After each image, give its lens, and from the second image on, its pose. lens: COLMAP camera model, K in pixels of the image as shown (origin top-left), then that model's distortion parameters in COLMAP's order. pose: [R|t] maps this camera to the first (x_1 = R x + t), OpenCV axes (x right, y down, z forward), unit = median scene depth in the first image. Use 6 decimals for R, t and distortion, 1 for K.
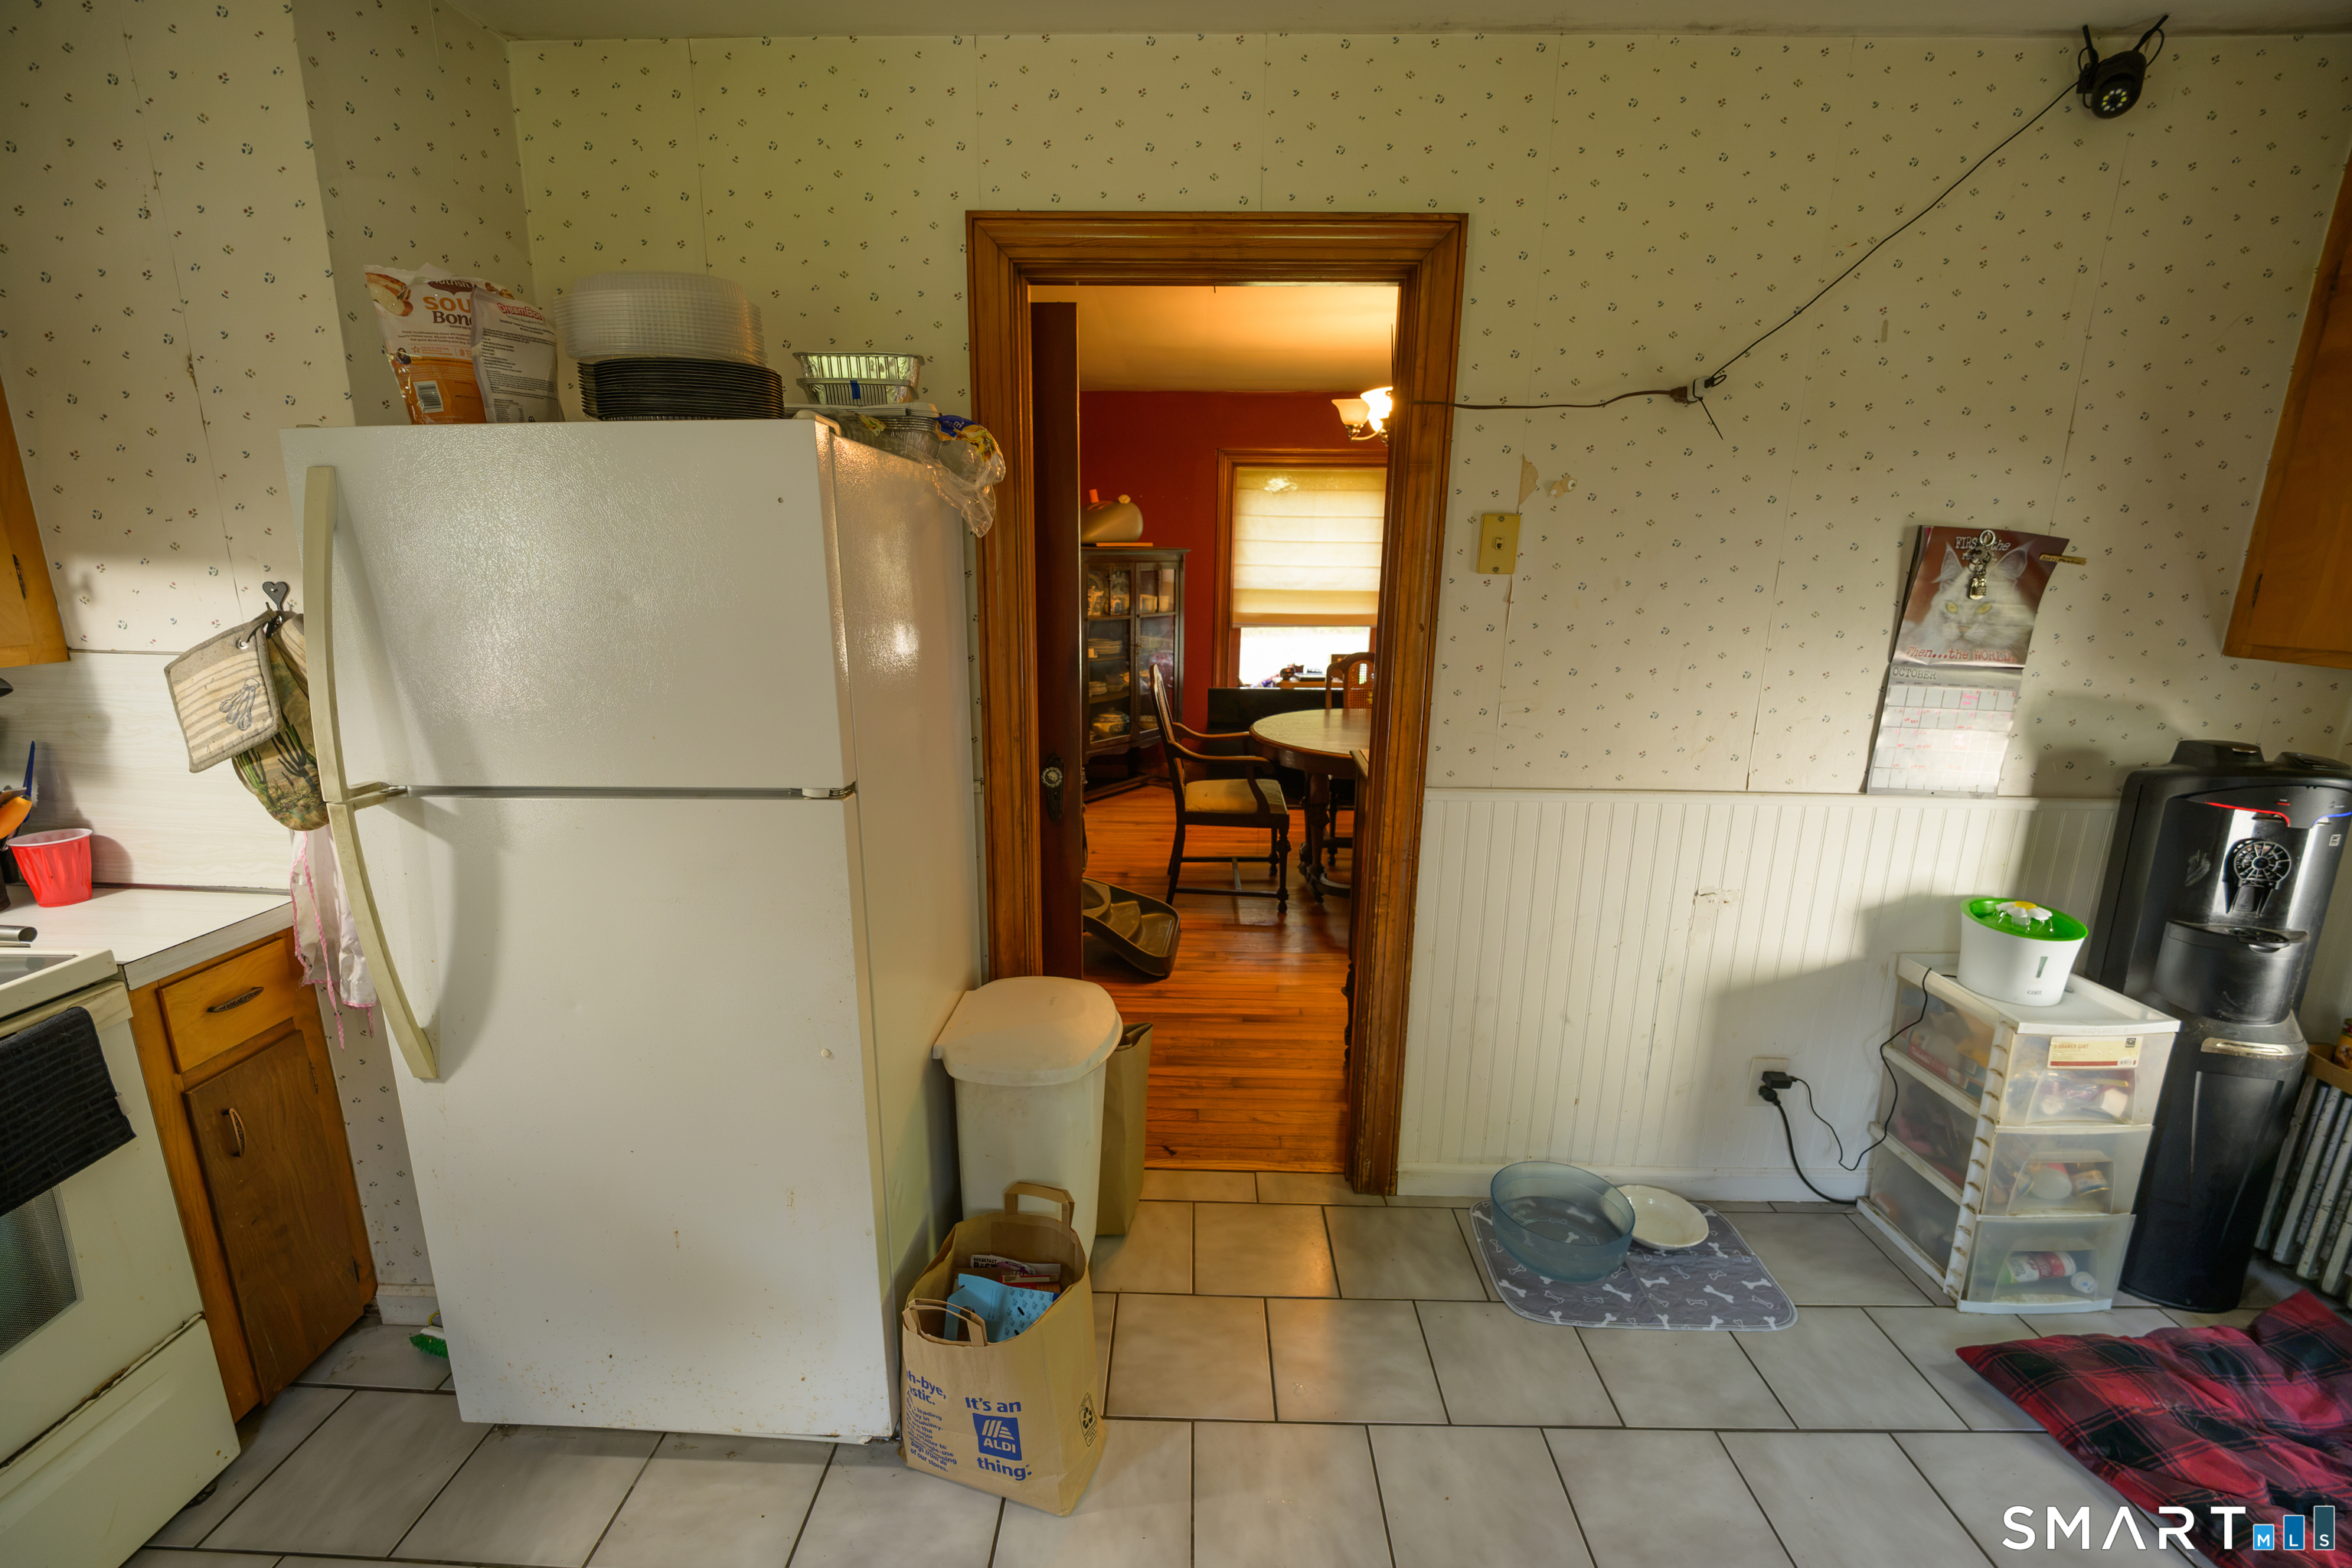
lens RADIAL K [[958.8, 0, 1169.7], [0, 958.8, 779.5], [0, 0, 1]] dist [-0.012152, -0.006115]
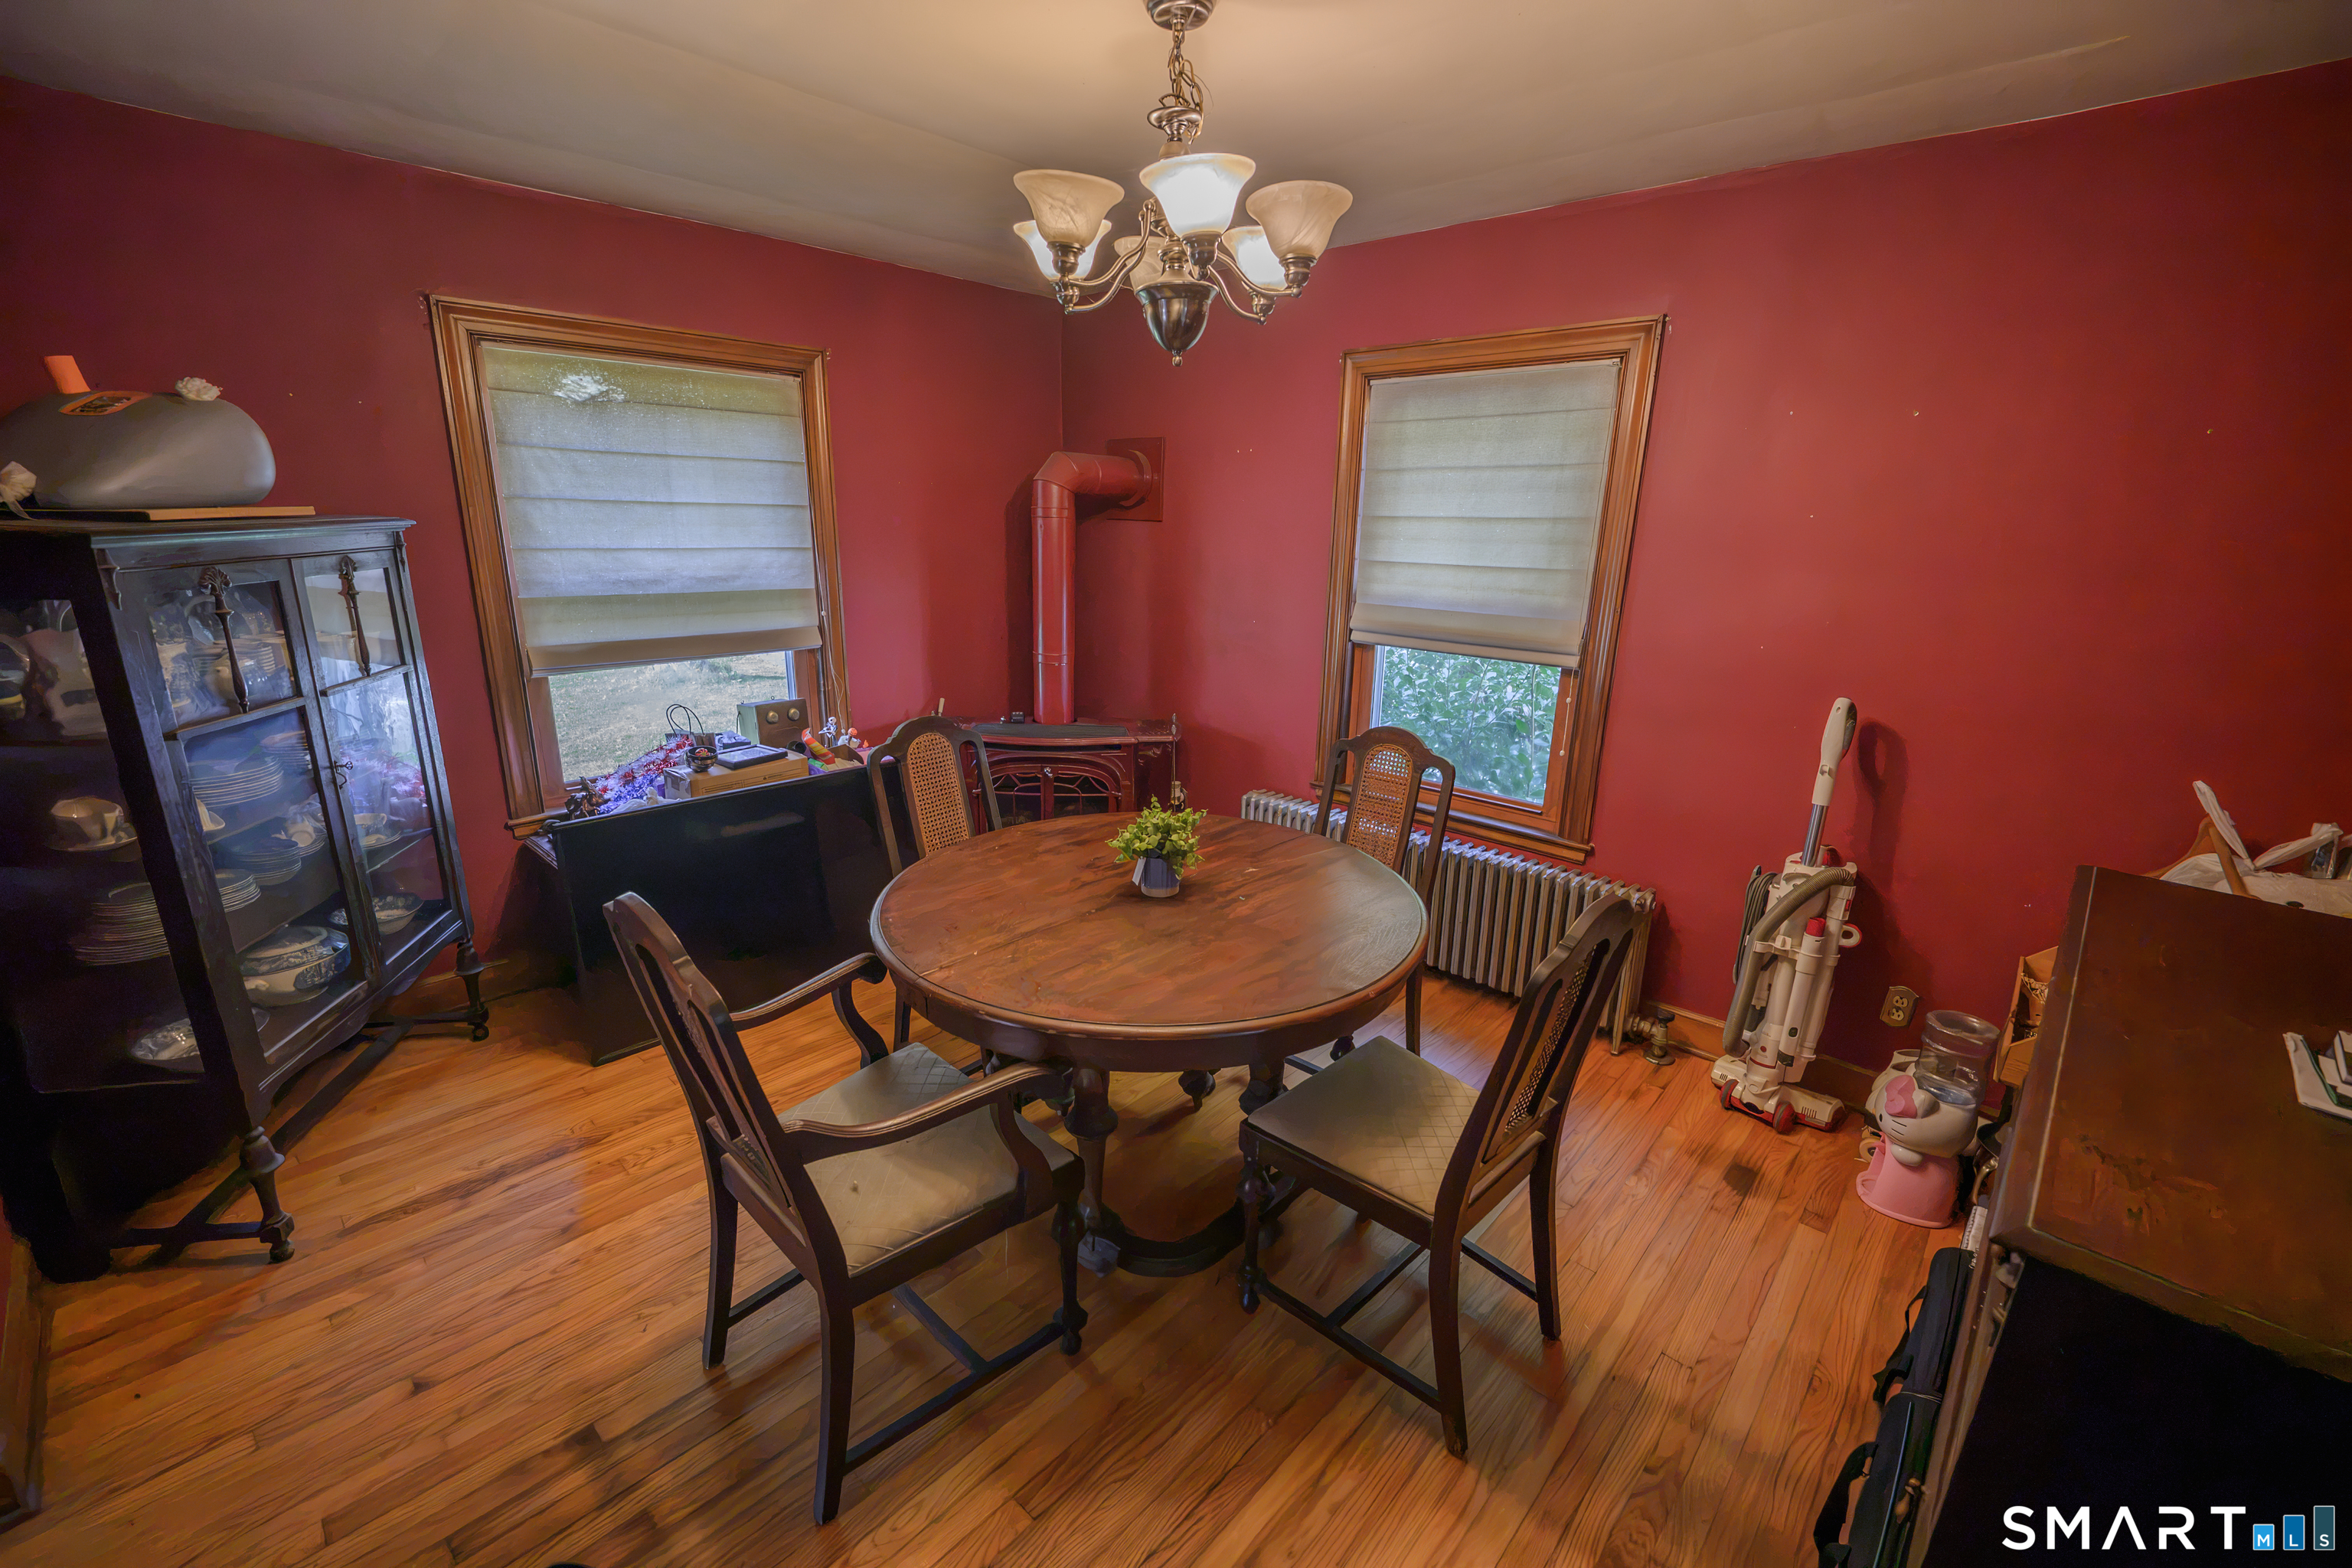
lens RADIAL K [[958.8, 0, 1177.4], [0, 958.8, 795.5], [0, 0, 1]] dist [-0.012152, -0.006115]
pose [[0.660539, -0.206354, 0.721877, -0.085684], [0.159089, 0.978124, 0.134033, -0.120813], [-0.733744, 0.026309, 0.678917, 0.456962]]
